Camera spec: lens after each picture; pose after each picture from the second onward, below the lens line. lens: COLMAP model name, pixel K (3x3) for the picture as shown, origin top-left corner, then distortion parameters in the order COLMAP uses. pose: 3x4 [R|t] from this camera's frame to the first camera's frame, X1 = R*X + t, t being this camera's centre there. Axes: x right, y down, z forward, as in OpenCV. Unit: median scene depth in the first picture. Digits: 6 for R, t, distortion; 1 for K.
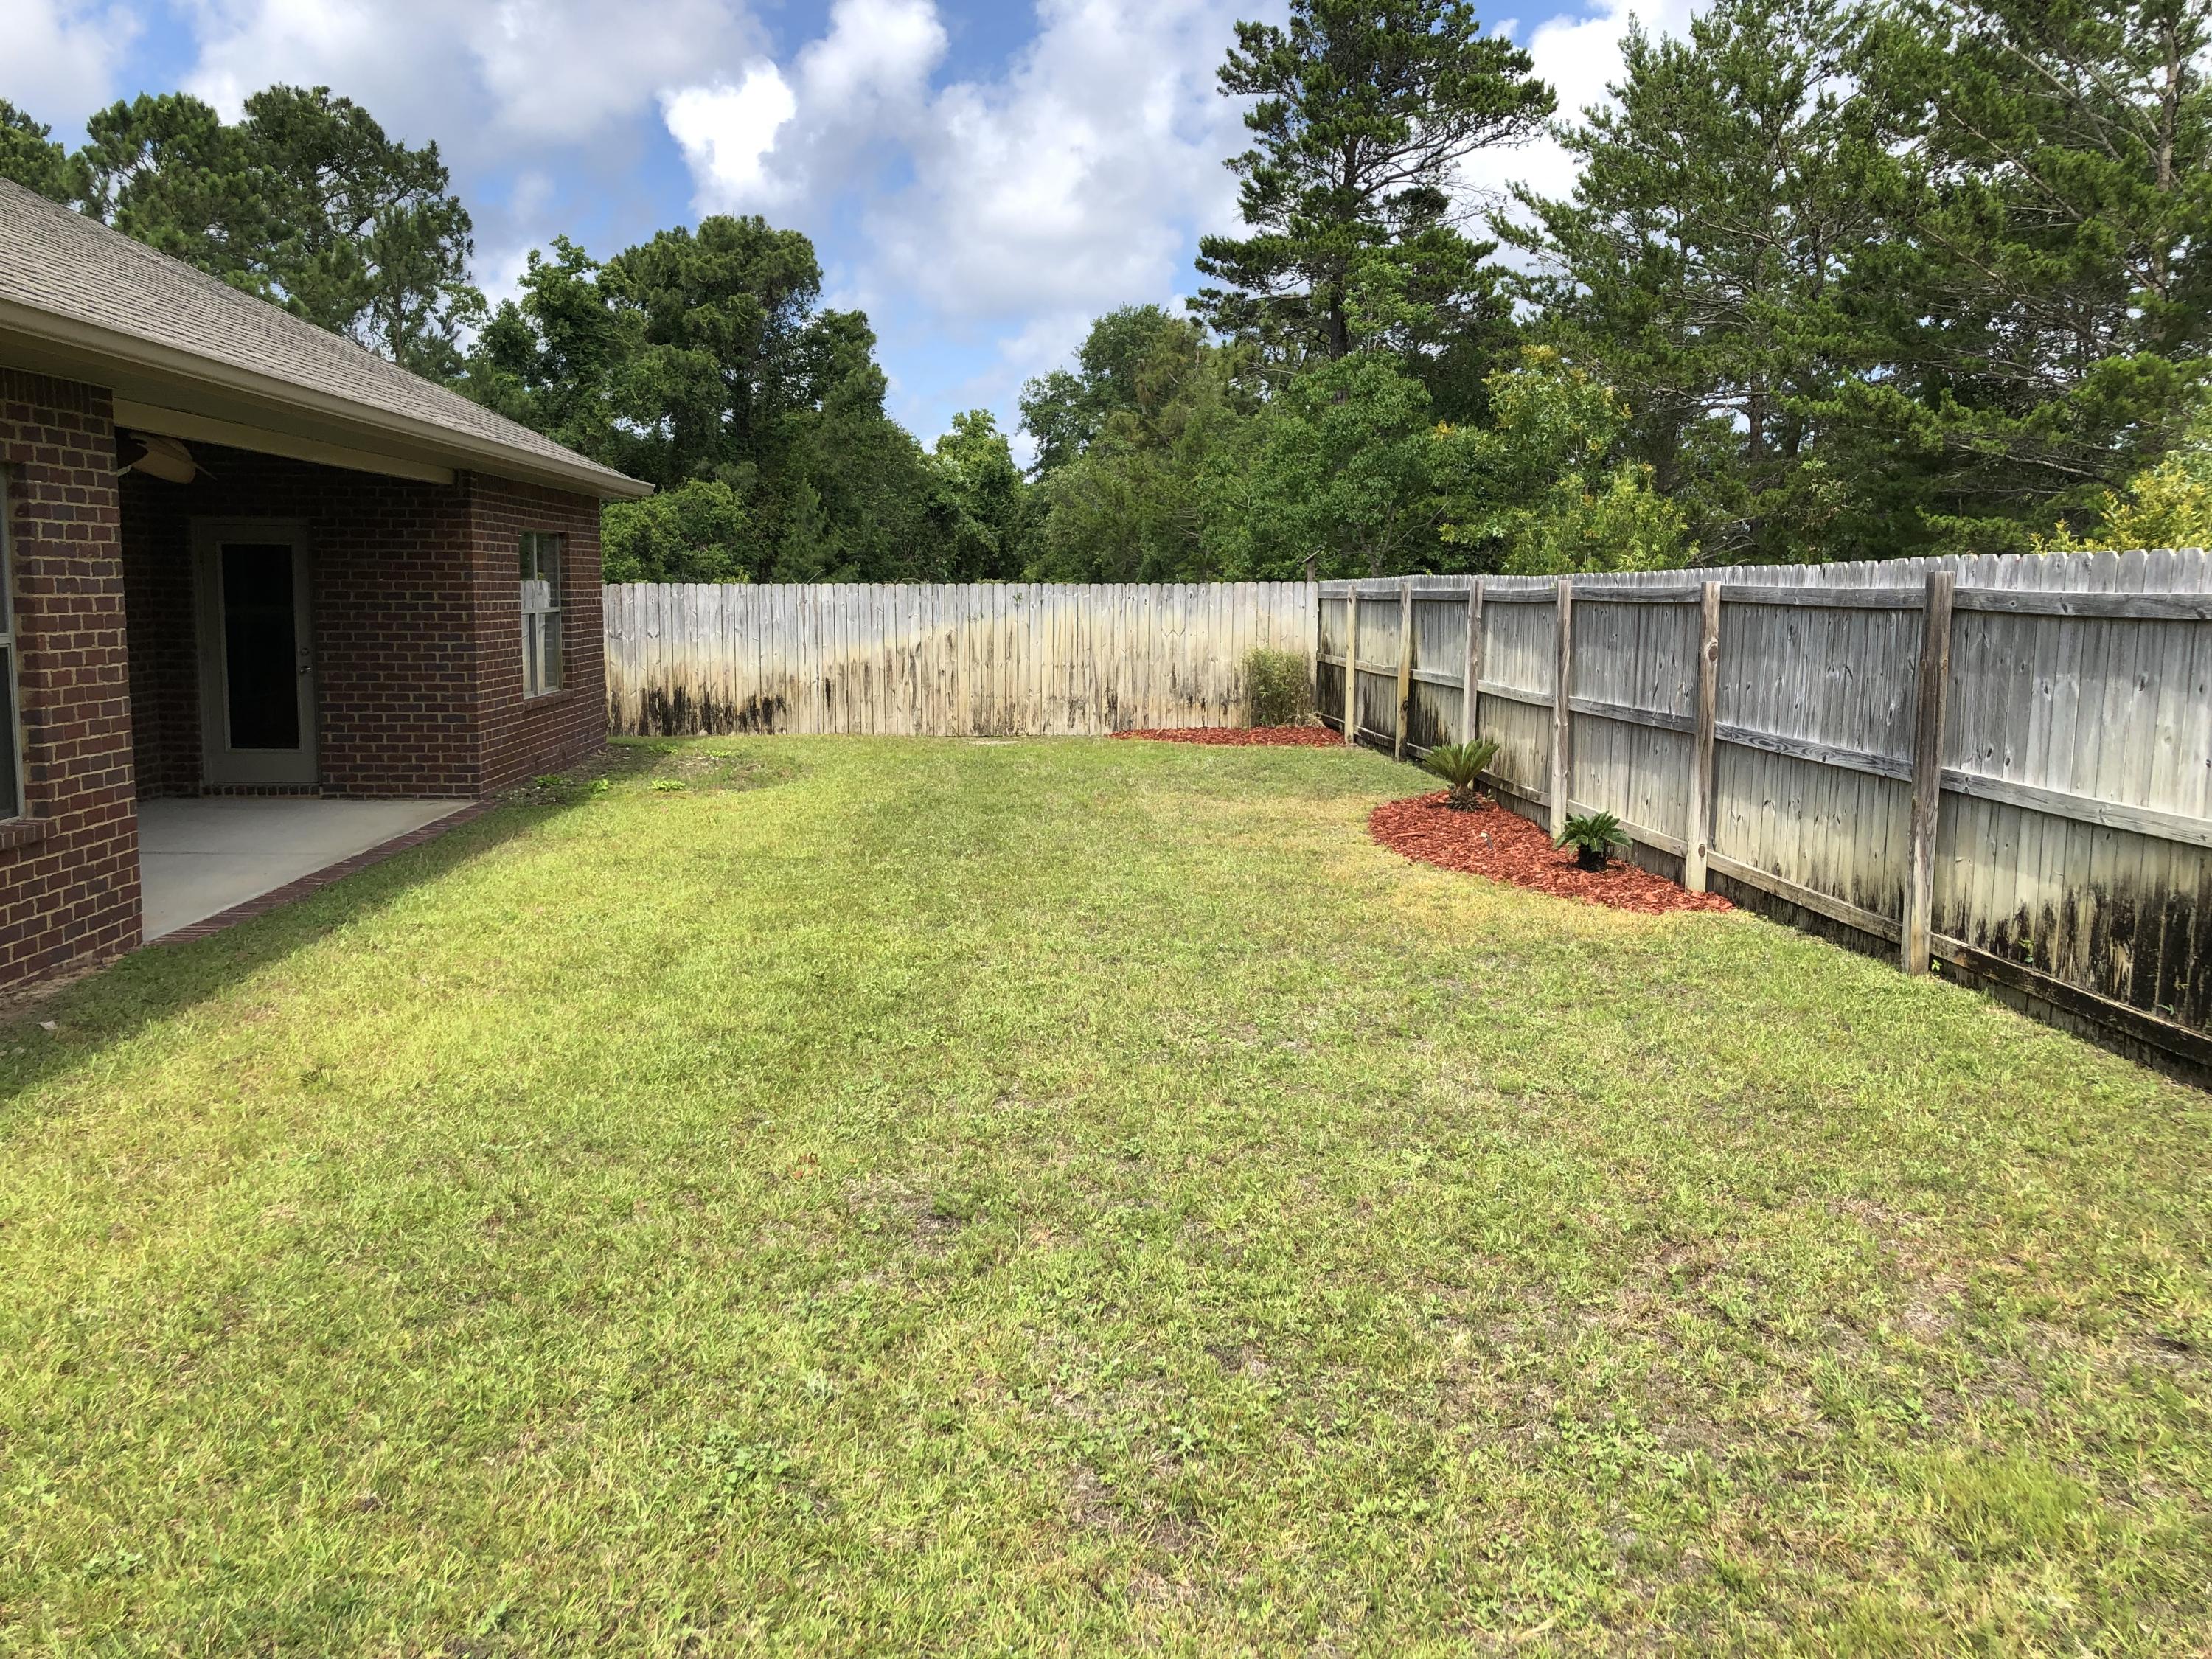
lens RADIAL K [[1817.4, 0, 1106.4], [0, 1817.4, 826.8], [0, 0, 1]] dist [0.057547, -0.053277]
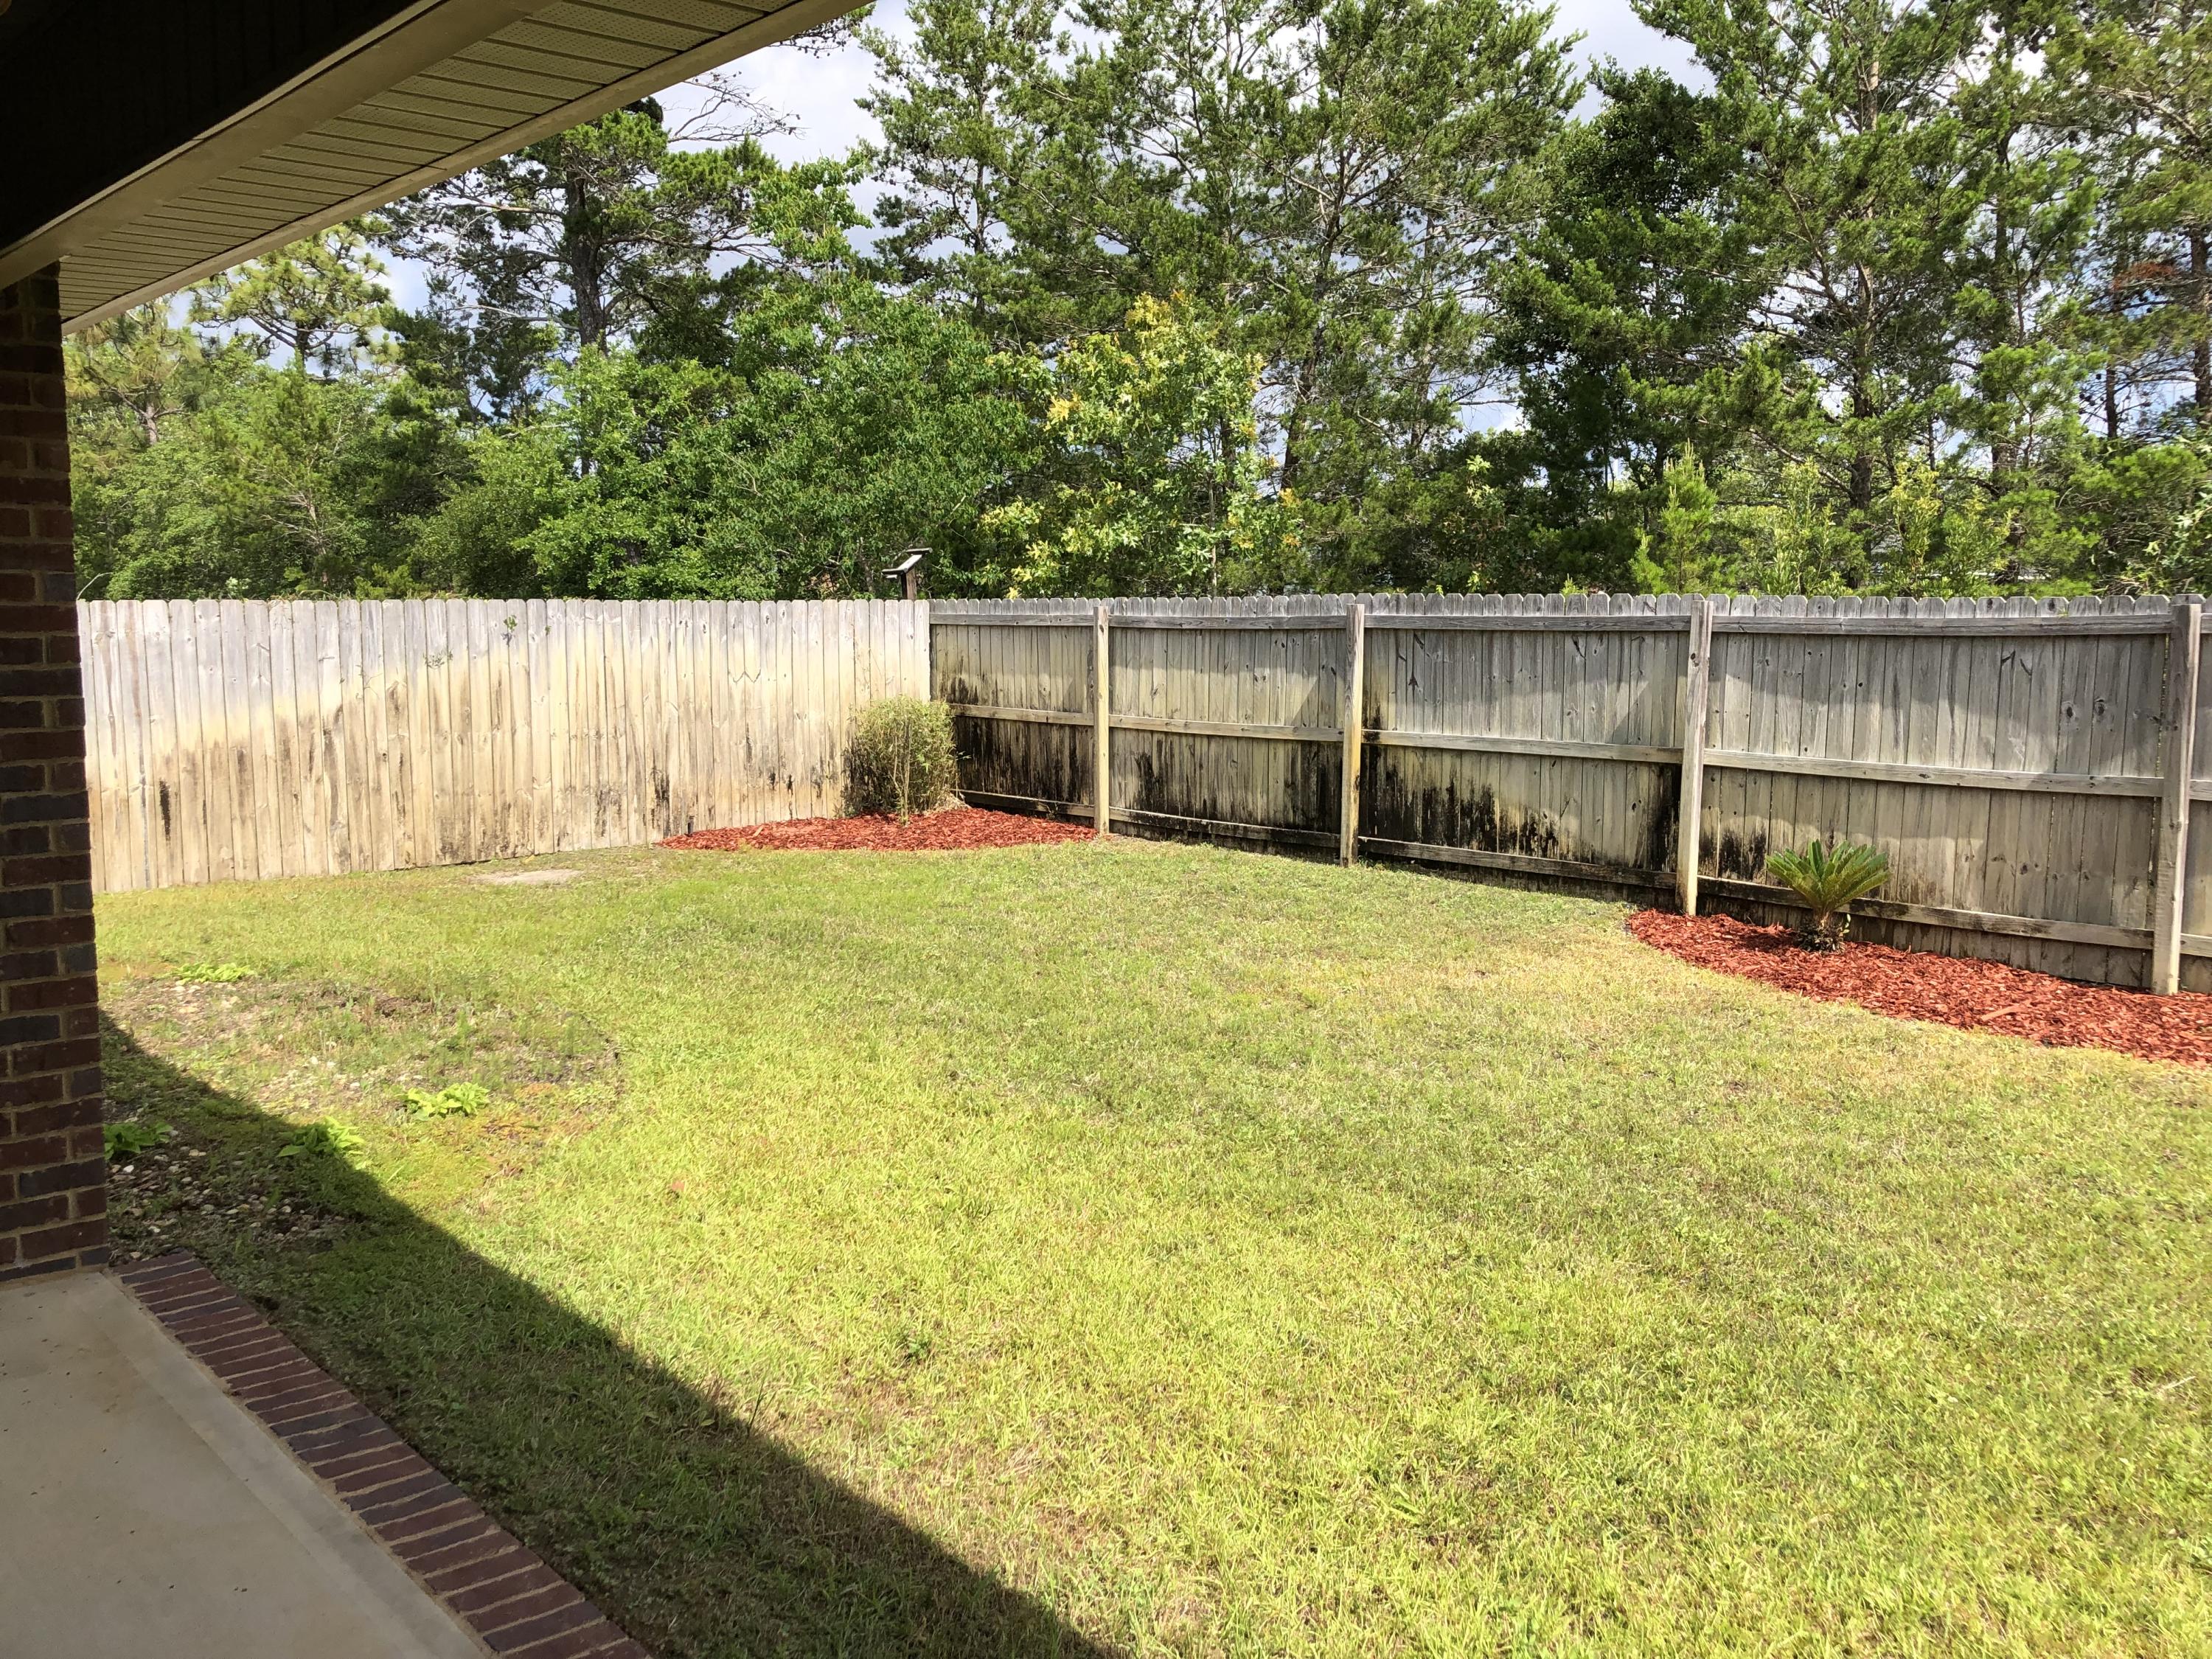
lens RADIAL K [[1817.4, 0, 1092.9], [0, 1817.4, 828.8], [0, 0, 1]] dist [0.057547, -0.053277]
pose [[0.741007, -0.079339, 0.666794, -0.309336], [0.080715, 0.996320, 0.028850, -0.062119], [-0.666629, 0.032442, 0.744683, 0.439639]]
